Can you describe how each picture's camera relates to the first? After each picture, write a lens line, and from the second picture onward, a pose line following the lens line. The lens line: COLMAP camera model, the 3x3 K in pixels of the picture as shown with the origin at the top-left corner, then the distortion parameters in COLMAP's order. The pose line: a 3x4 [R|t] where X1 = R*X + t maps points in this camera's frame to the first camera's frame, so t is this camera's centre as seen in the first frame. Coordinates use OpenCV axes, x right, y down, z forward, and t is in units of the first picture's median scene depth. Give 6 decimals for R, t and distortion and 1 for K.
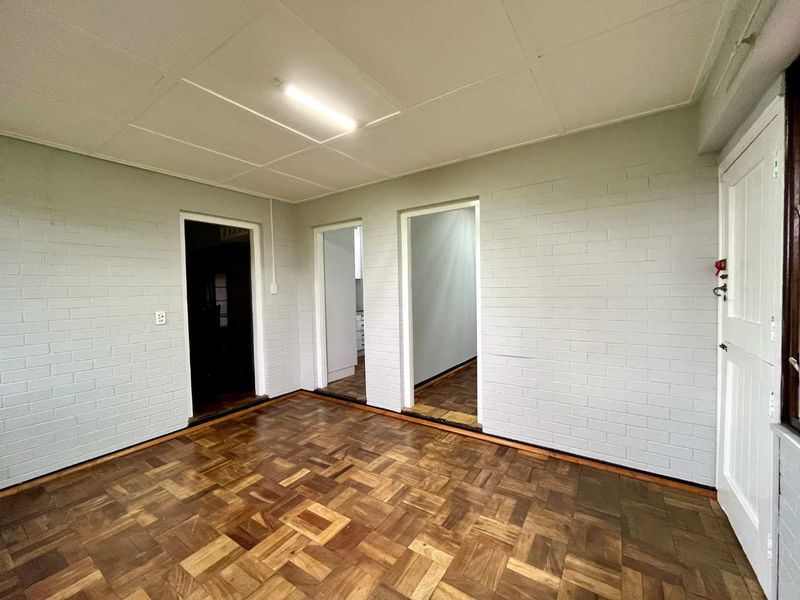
lens RADIAL K [[325.2, 0, 400.4], [0, 325.2, 300.4], [0, 0, 1]] dist [-0.003254, 0.000346]
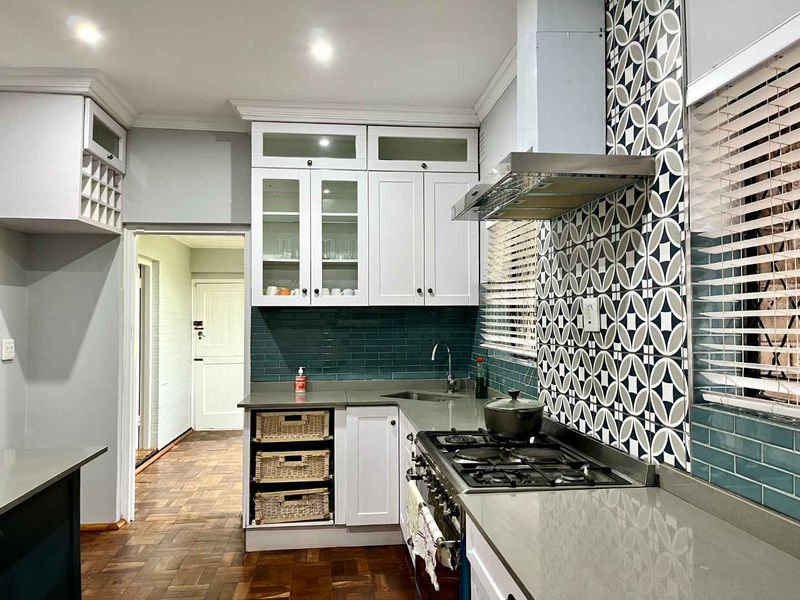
lens RADIAL K [[599.7, 0, 401.2], [0, 599.7, 298.6], [0, 0, 1]] dist [0.006450, -0.001955]
pose [[-0.649296, 0.051358, 0.758800, -2.635535], [0.042925, 0.998602, -0.030858, -0.076532], [-0.759323, 0.012535, -0.650593, 2.219993]]
